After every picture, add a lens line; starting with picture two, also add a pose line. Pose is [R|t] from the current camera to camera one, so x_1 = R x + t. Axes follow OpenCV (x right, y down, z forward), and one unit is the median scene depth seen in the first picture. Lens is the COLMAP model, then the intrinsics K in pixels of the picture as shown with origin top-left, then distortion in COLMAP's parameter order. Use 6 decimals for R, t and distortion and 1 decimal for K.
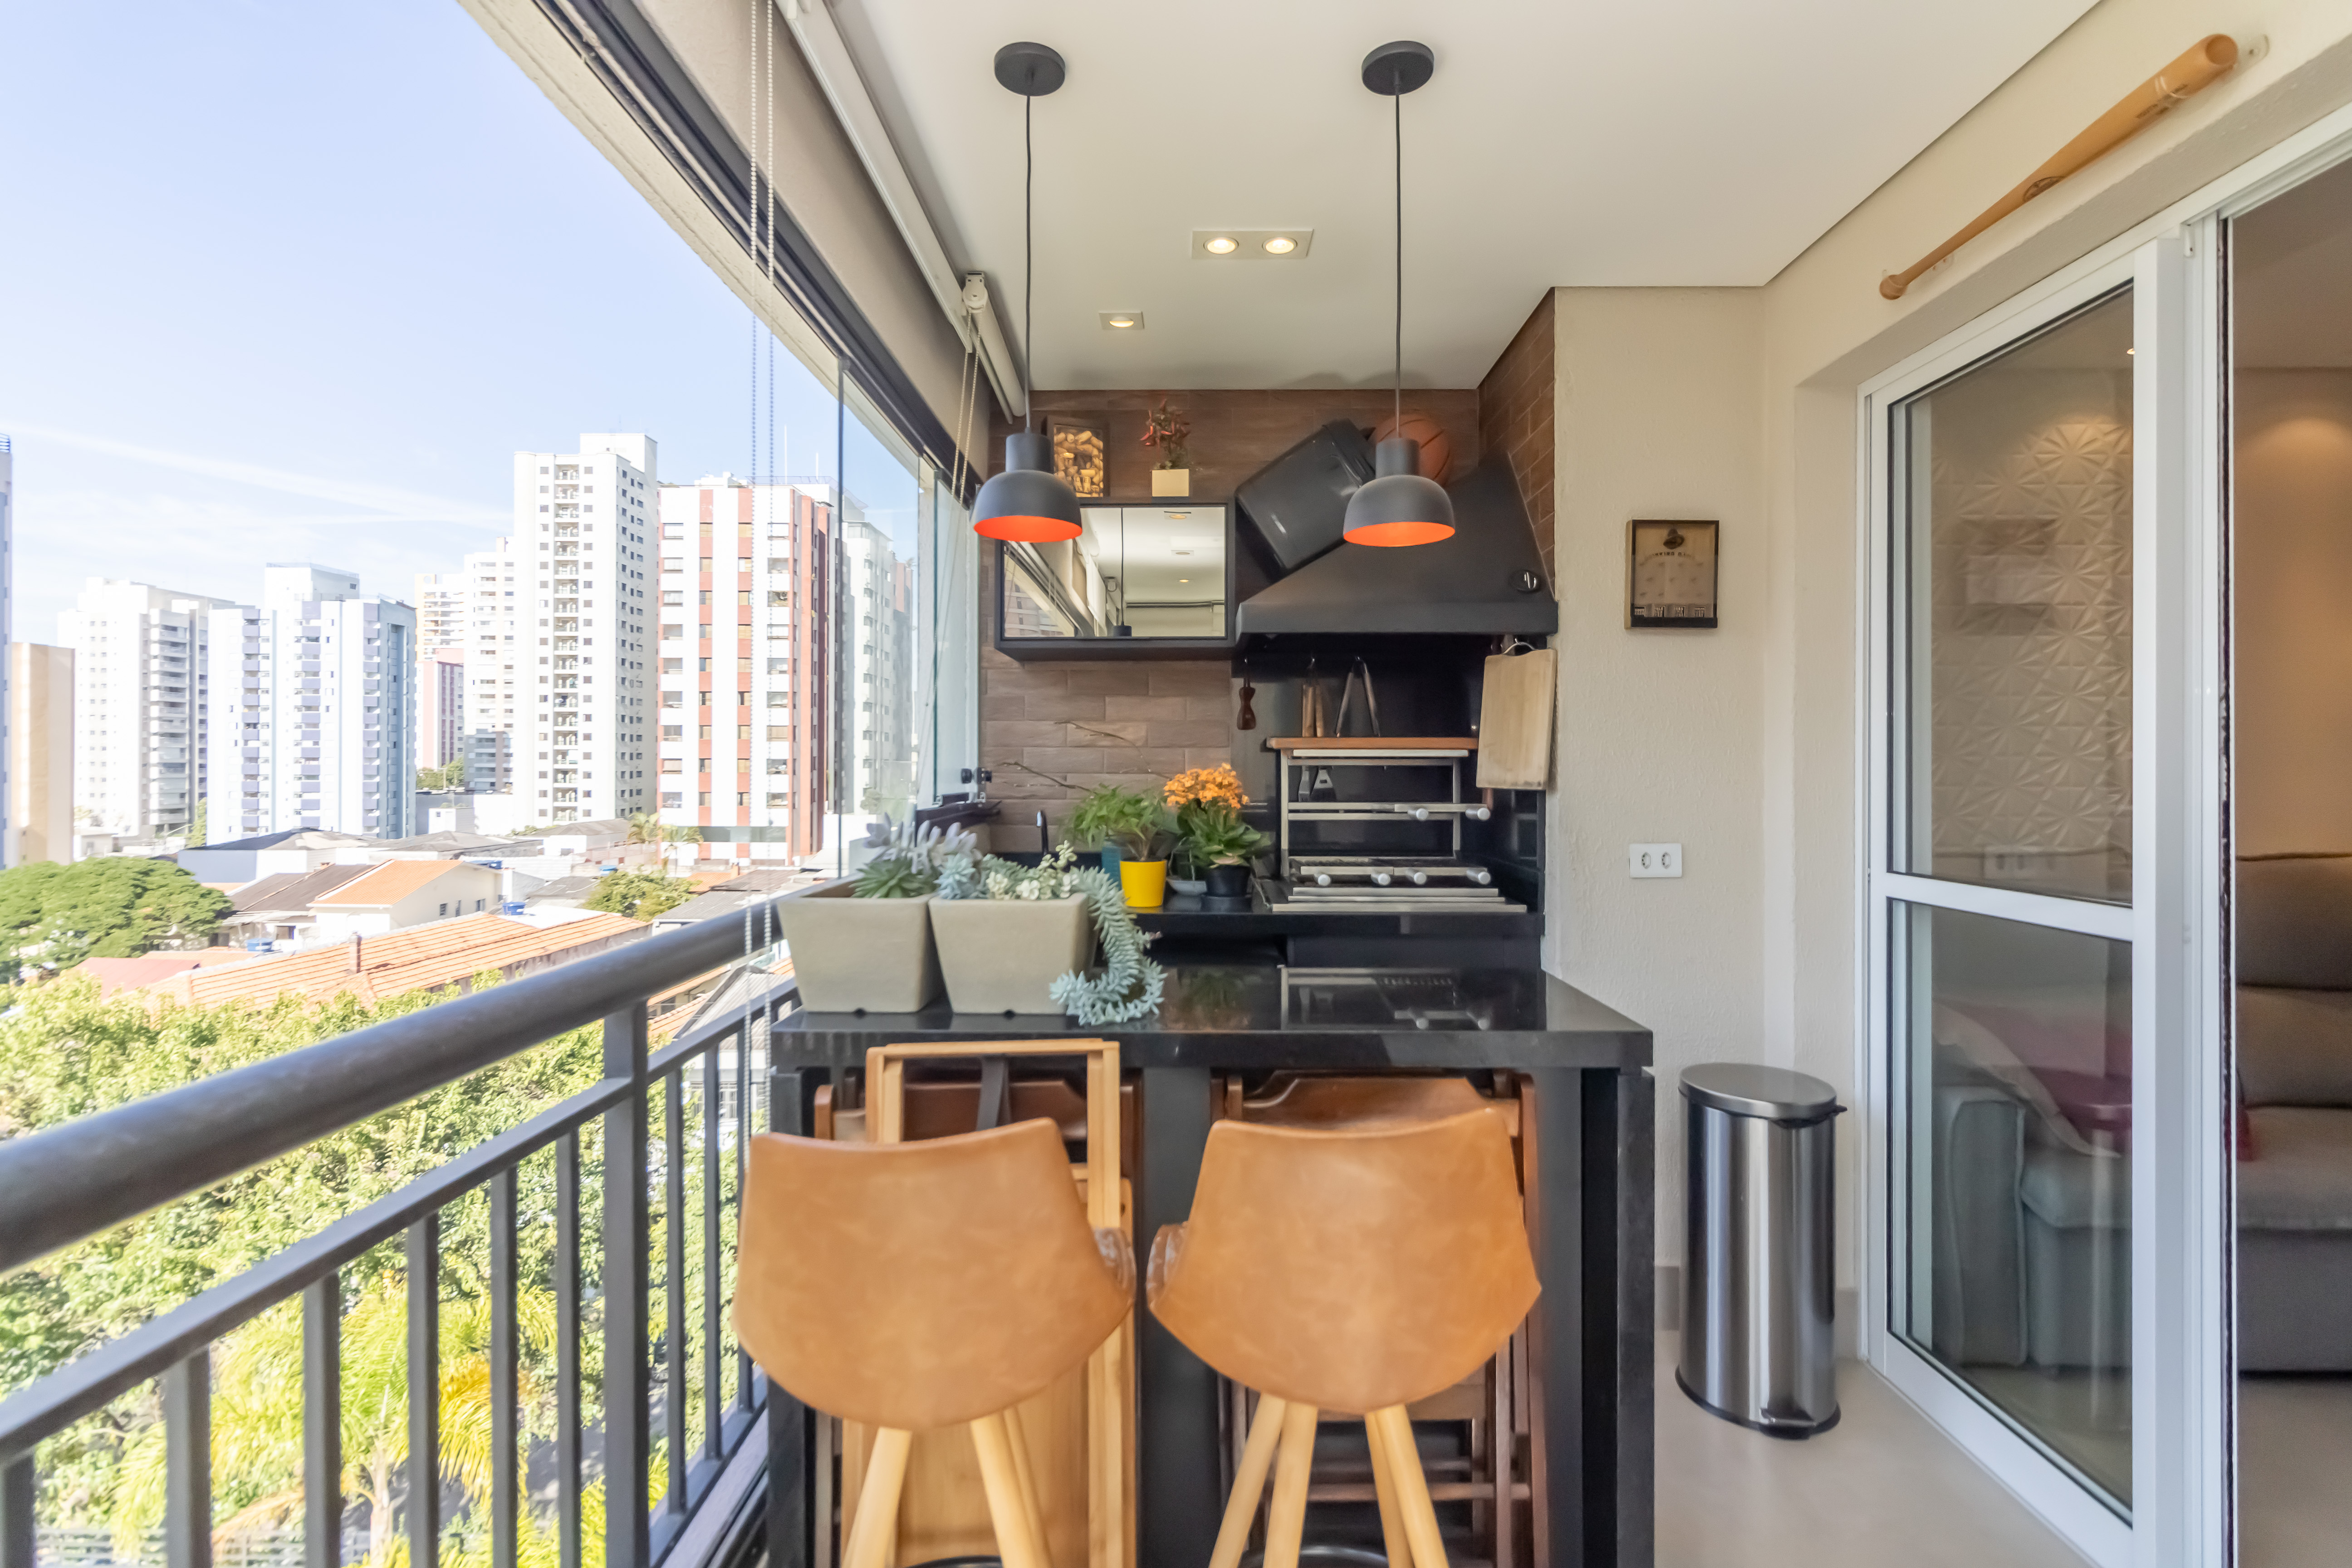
lens RADIAL K [[1096.2, 0, 1196.0], [0, 1096.2, 780.0], [0, 0, 1]] dist [-0.000082, 0.000585]
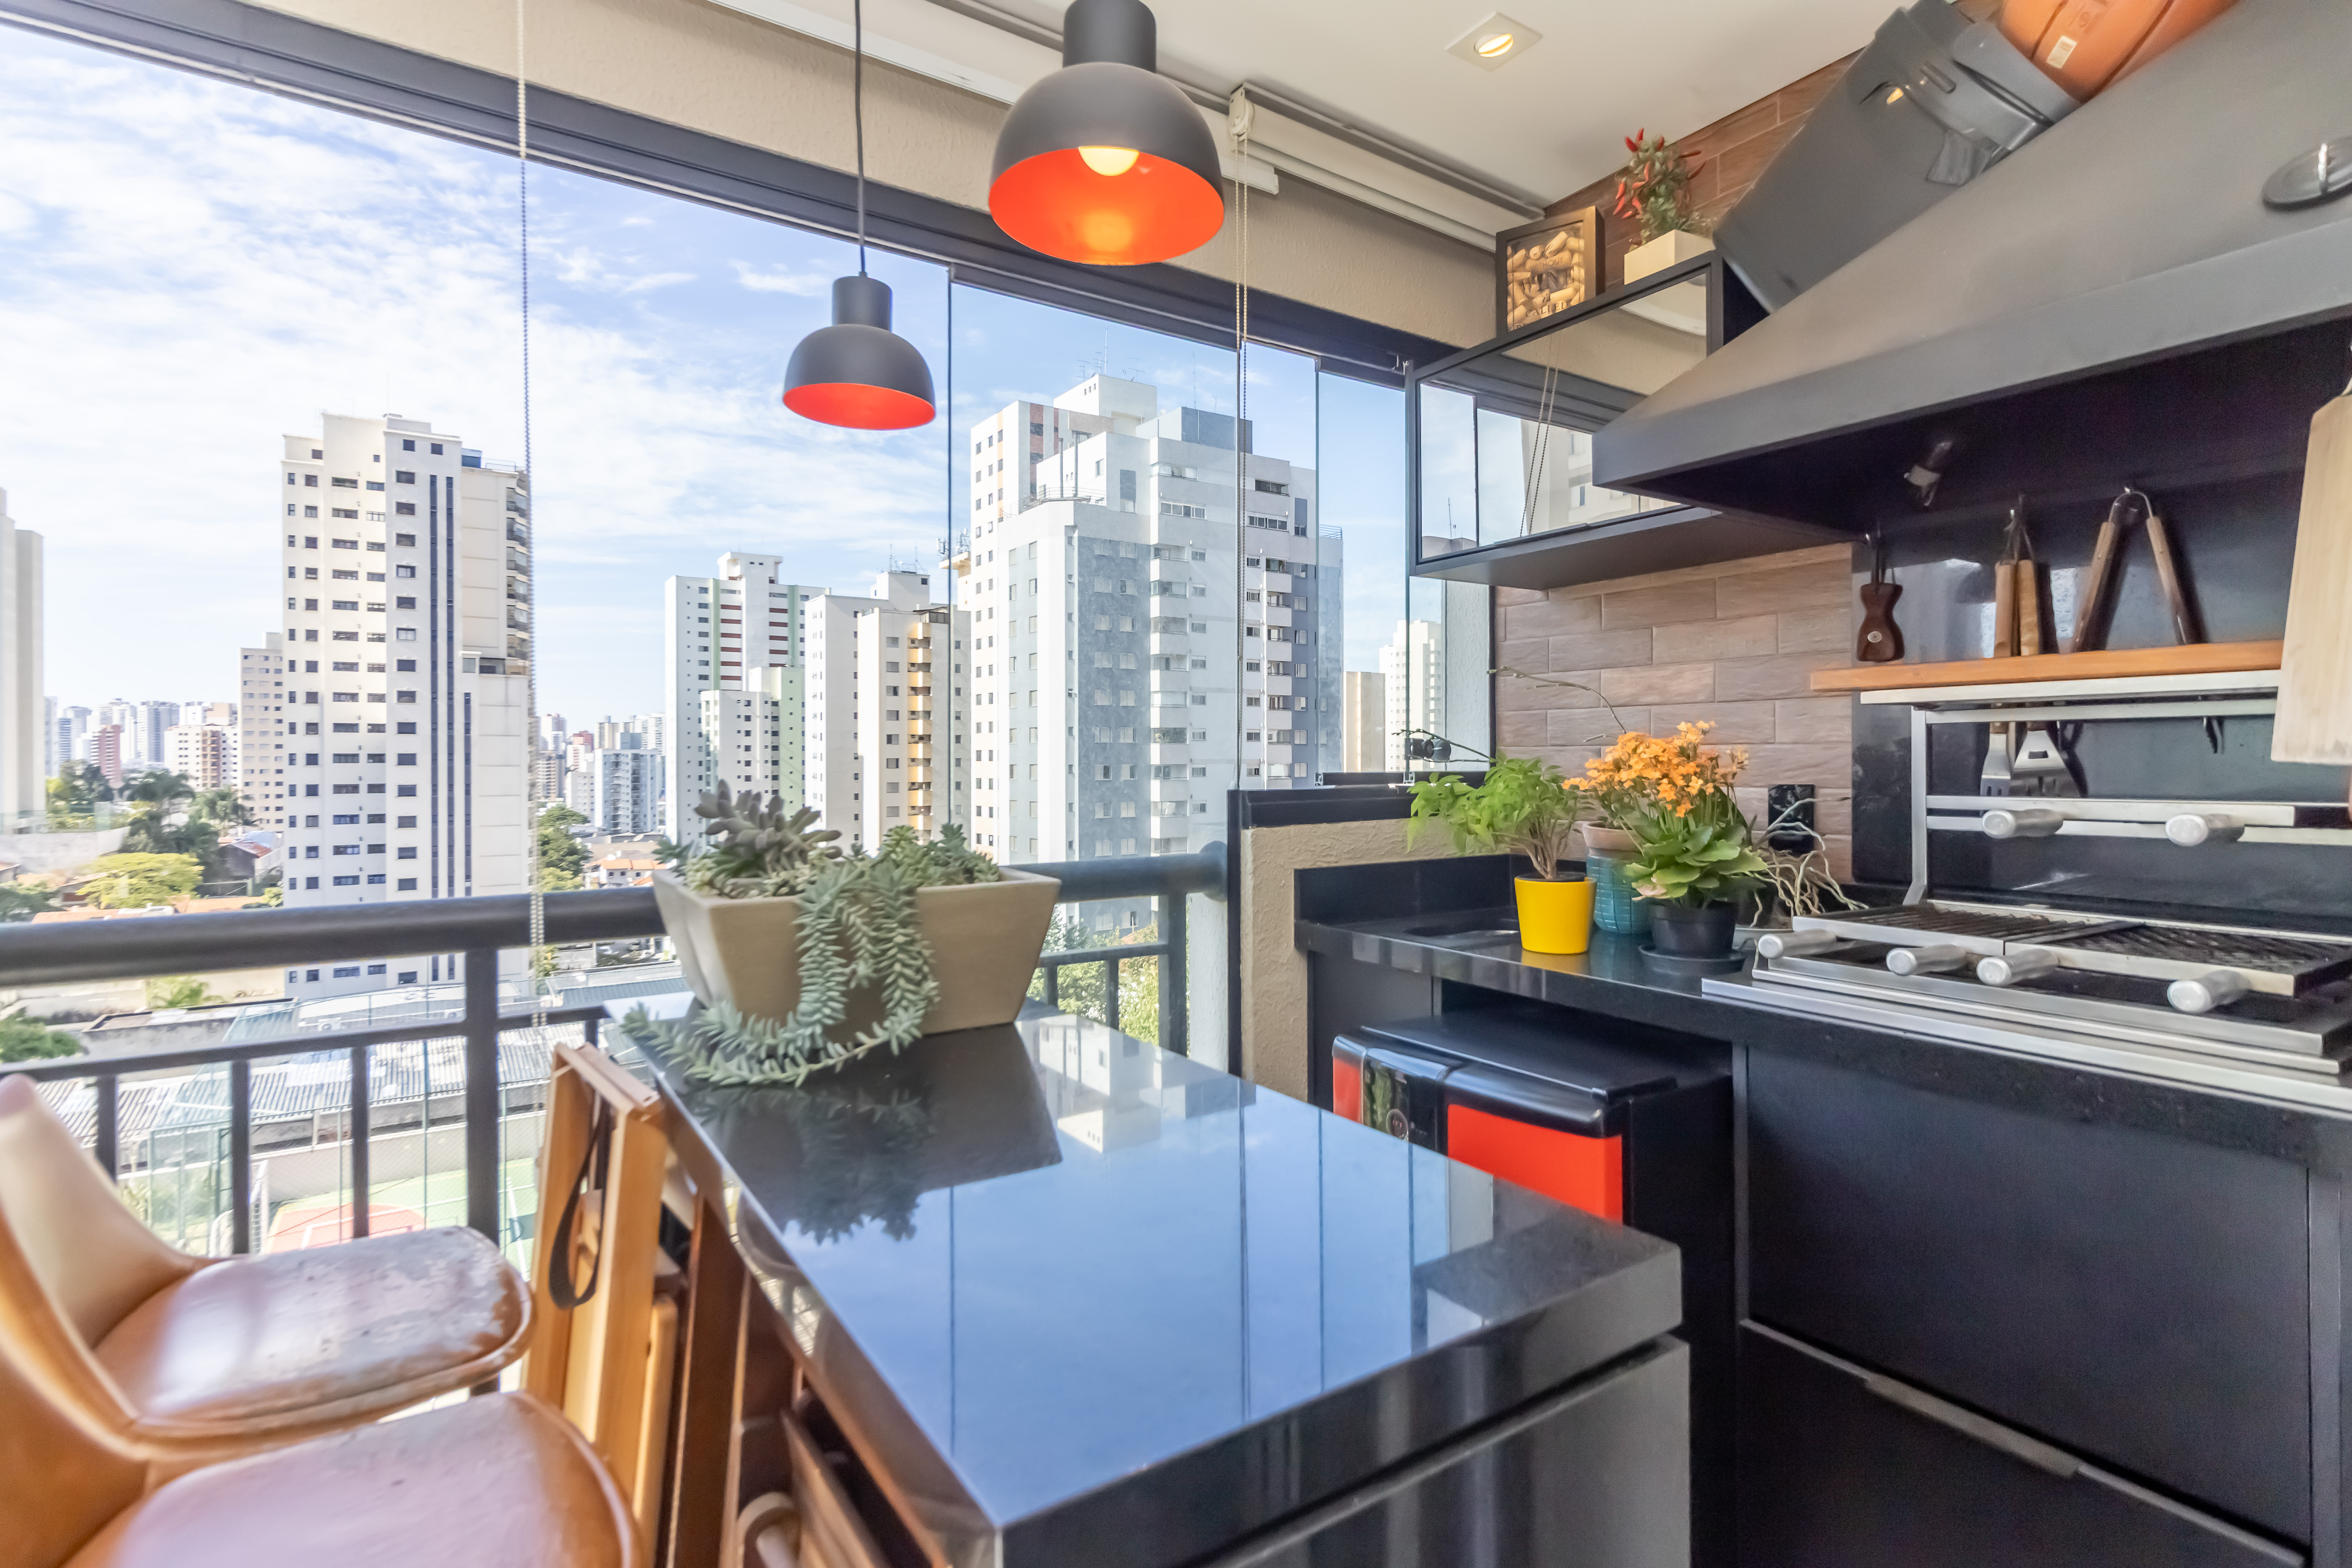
lens RADIAL K [[1105.9, 0, 1187.0], [0, 1105.9, 765.9], [0, 0, 1]] dist [0.005441, 0.000999]
pose [[0.569084, 0.000833, -0.822279, 0.321777], [-0.004166, 0.999990, -0.001871, 0.009437], [0.822269, 0.004491, 0.569082, 0.420361]]
